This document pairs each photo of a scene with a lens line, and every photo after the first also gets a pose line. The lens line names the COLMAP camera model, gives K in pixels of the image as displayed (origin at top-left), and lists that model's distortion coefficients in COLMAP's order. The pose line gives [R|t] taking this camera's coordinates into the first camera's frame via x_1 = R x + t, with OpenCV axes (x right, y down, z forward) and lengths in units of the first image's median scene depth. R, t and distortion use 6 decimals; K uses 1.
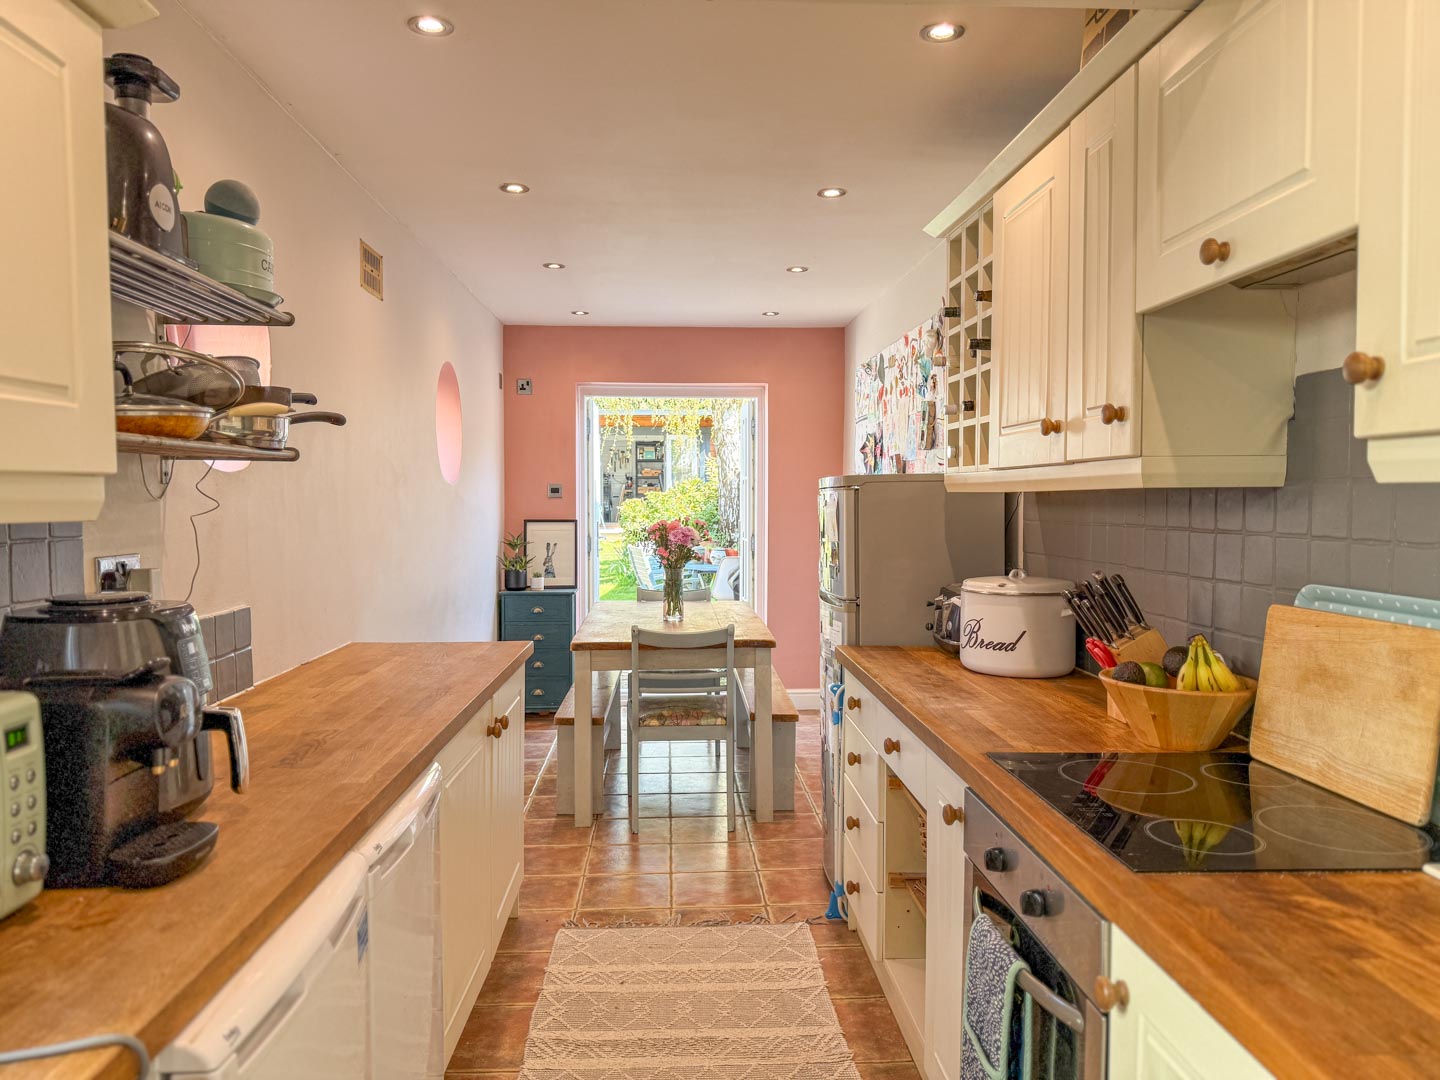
lens RADIAL K [[1007.8, 0, 715.7], [0, 1007.8, 543.1], [0, 0, 1]] dist [0.028899, -0.036461]
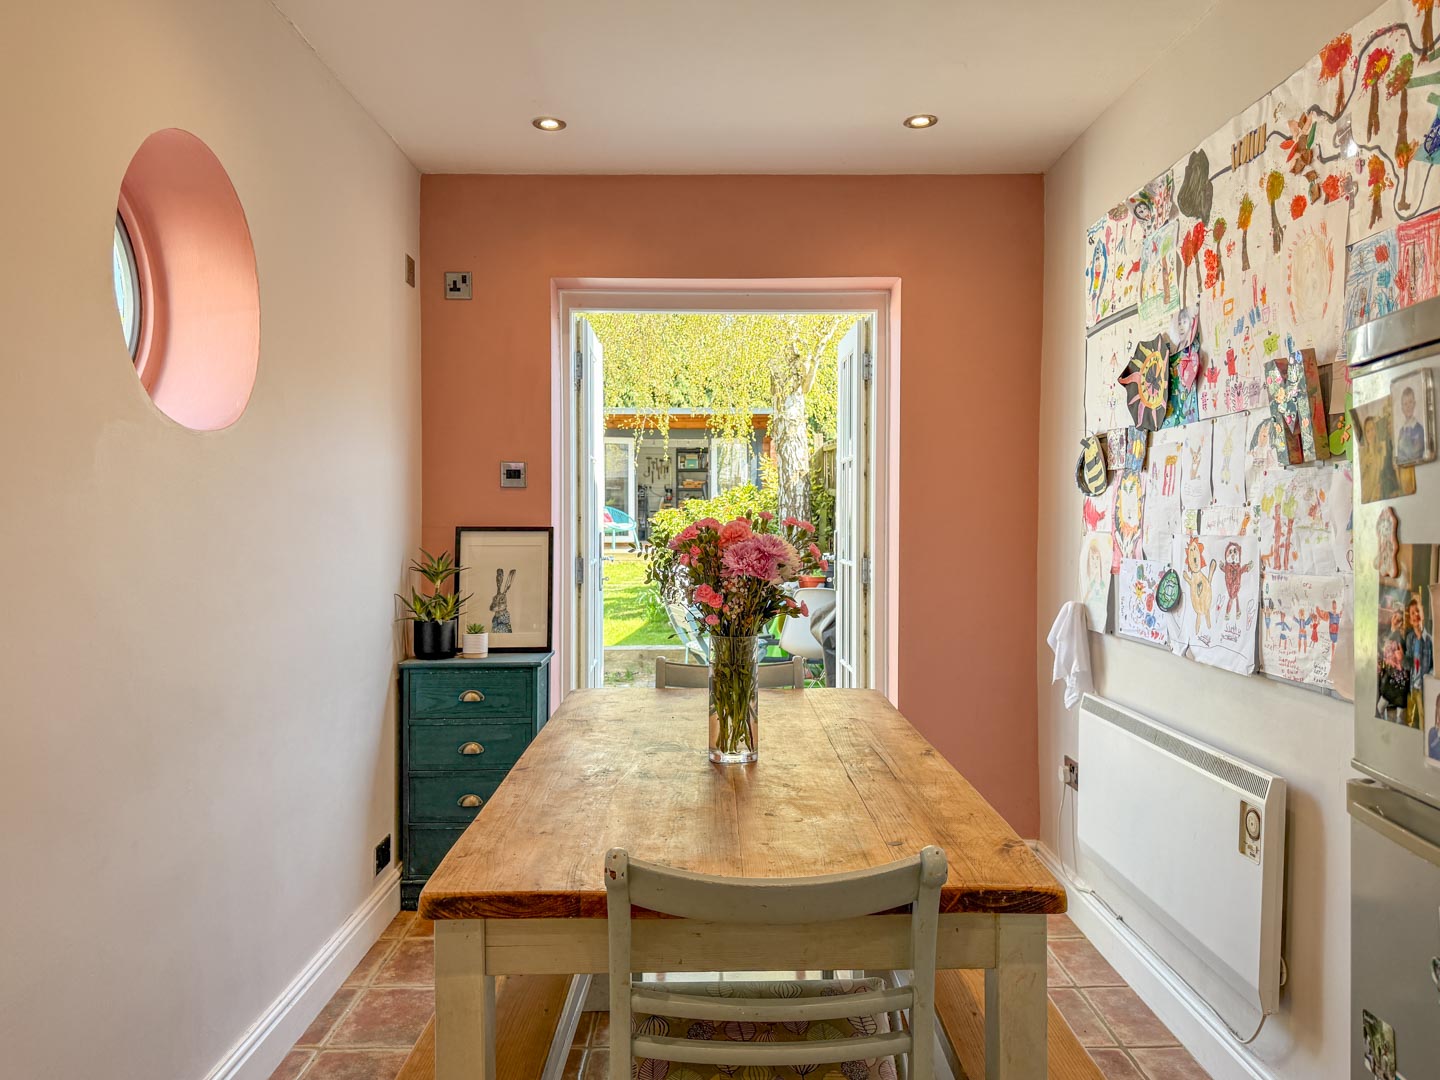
lens RADIAL K [[1007.8, 0, 718.3], [0, 1007.8, 541.0], [0, 0, 1]] dist [0.028899, -0.036461]
pose [[0.999159, 0.001844, -0.040957, -0.024566], [-0.002761, 0.999747, -0.022341, -0.003493], [0.040906, 0.022436, 0.998911, 0.455472]]
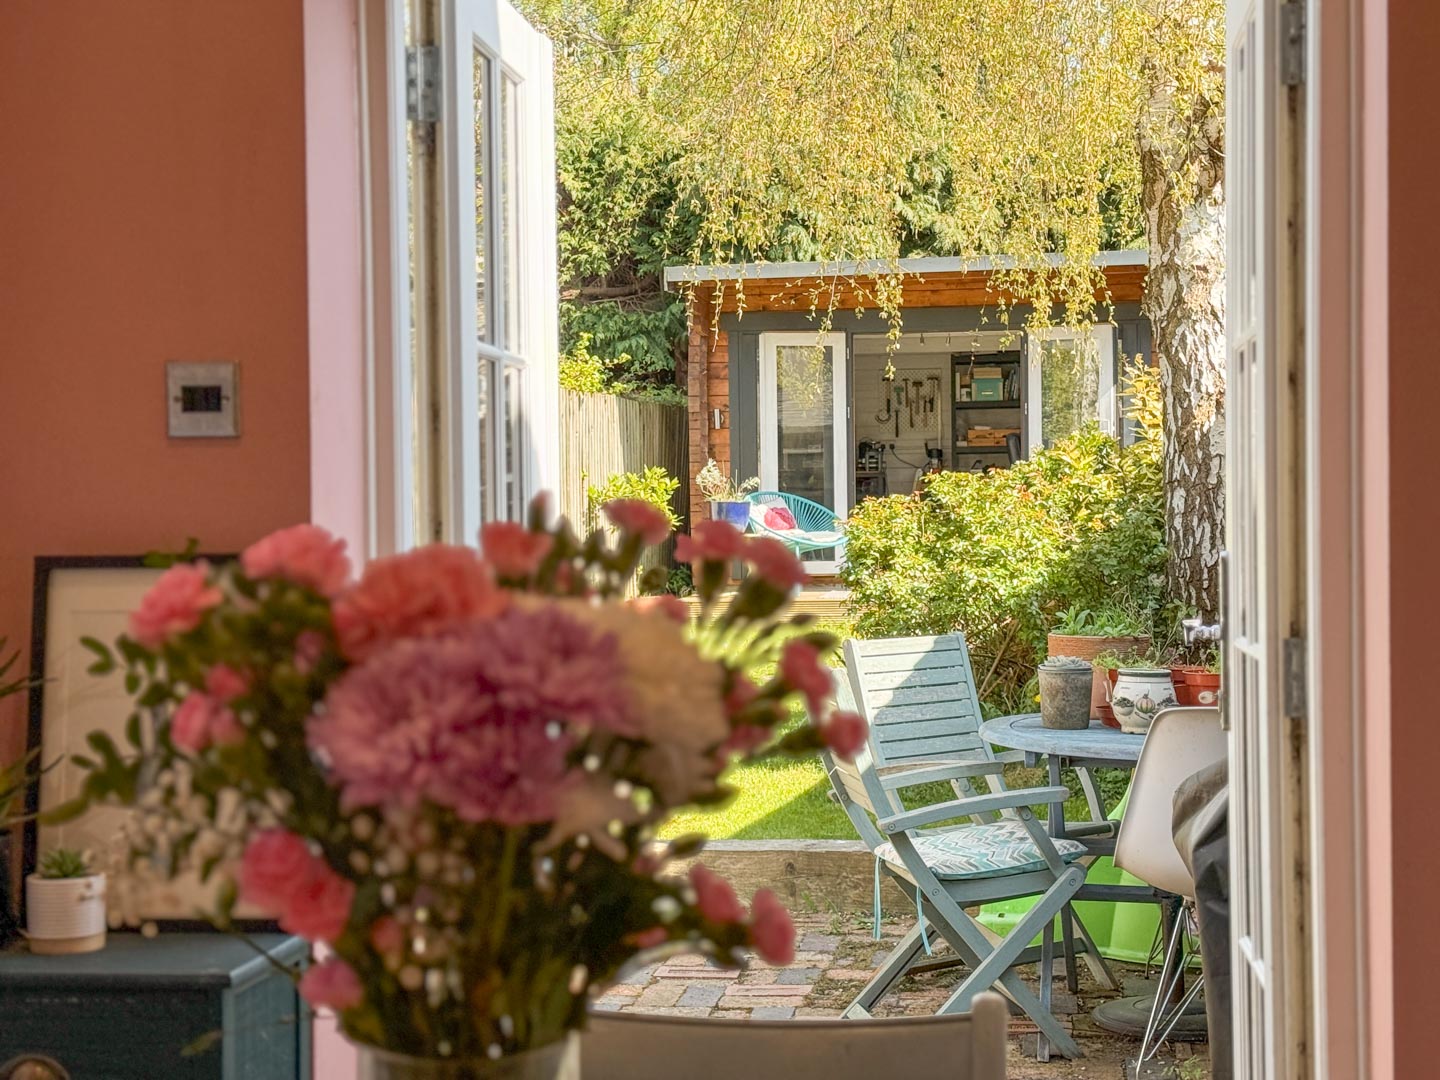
lens RADIAL K [[2216.5, 0, 716.4], [0, 2216.5, 542.2], [0, 0, 1]] dist [0.140520, 0.000000]
pose [[0.978537, -0.009128, -0.205867, 0.018207], [0.002223, 0.999428, -0.033745, -0.011353], [0.206057, 0.032563, 0.977998, 0.616082]]
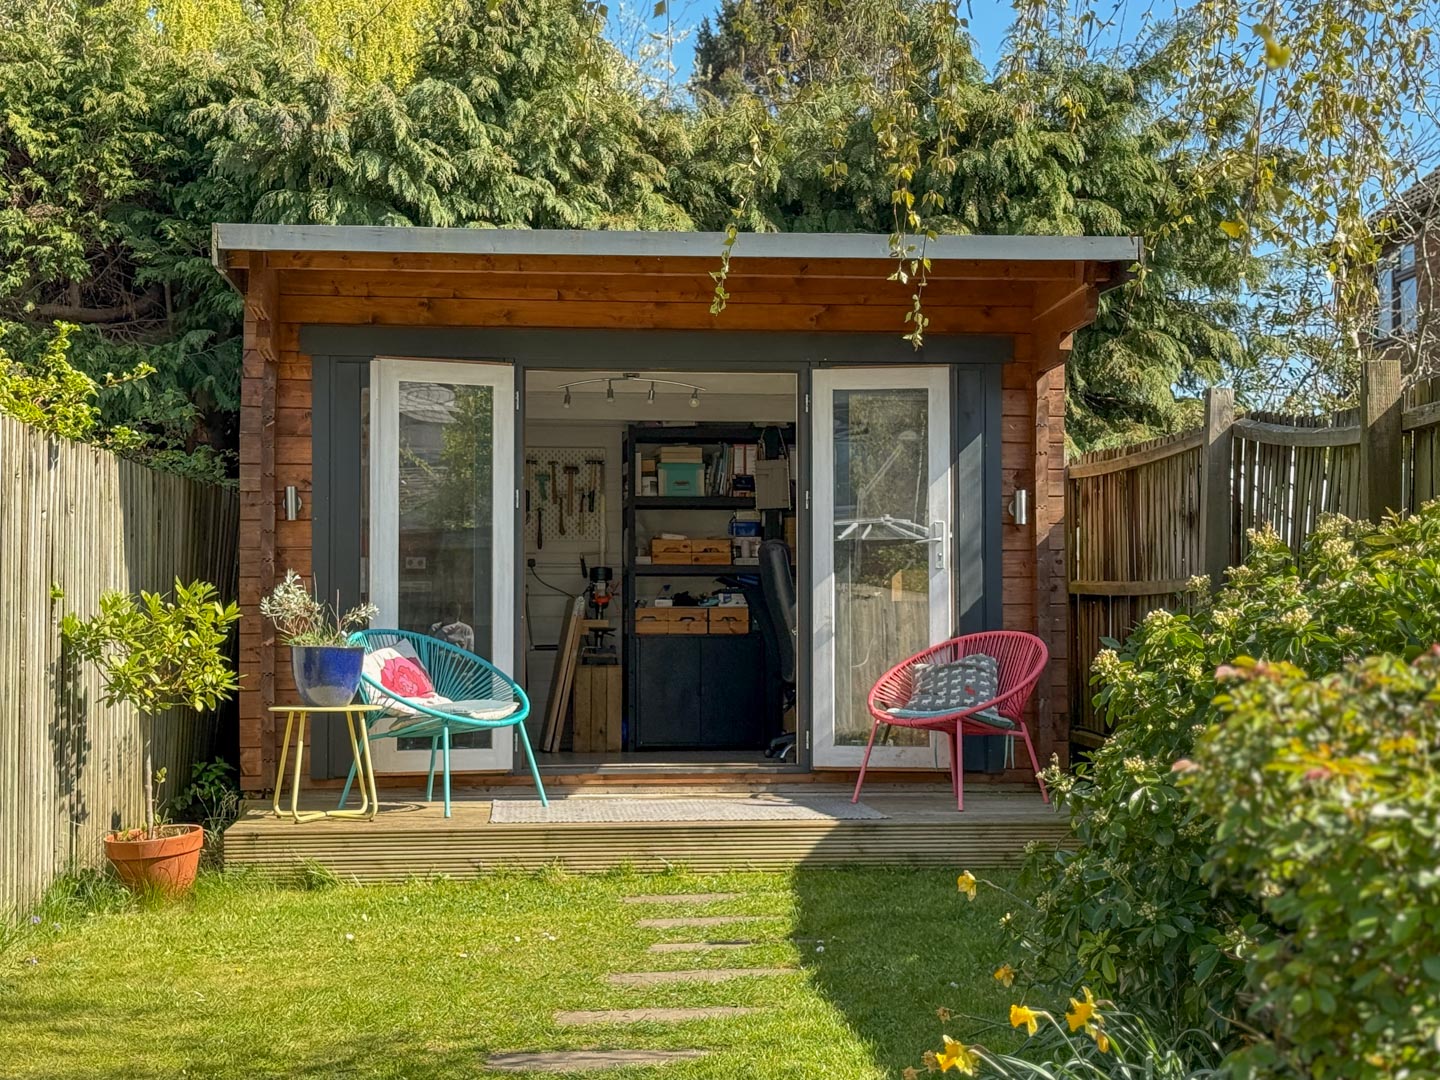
lens RADIAL K [[2212.8, 0, 715.9], [0, 2212.8, 548.7], [0, 0, 1]] dist [0.097698, 0.000000]
pose [[0.999127, 0.000262, 0.041764, -0.288000], [0.003596, 0.995726, -0.092282, -0.071767], [-0.041609, 0.092351, 0.994857, 1.635892]]
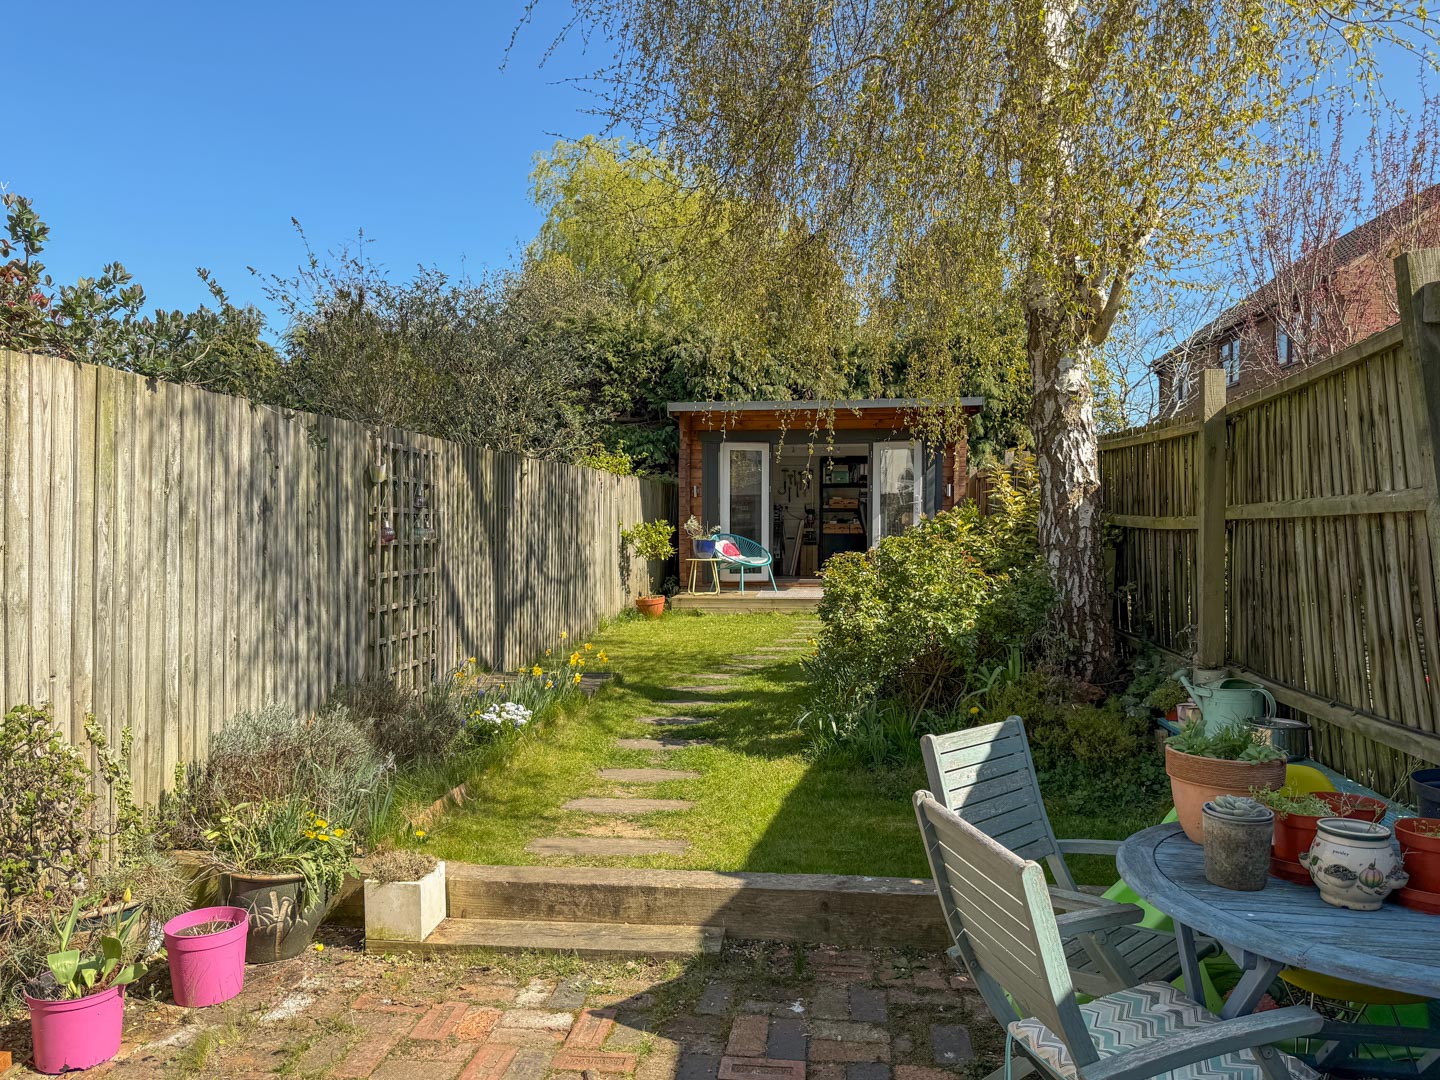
lens RADIAL K [[1007.8, 0, 718.4], [0, 1007.8, 576.6], [0, 0, 1]] dist [0.028899, -0.036461]
pose [[0.987253, 0.008006, -0.158957, -0.137508], [-0.008488, 0.999961, -0.002350, -0.064214], [0.158932, 0.003669, 0.987283, 1.120873]]
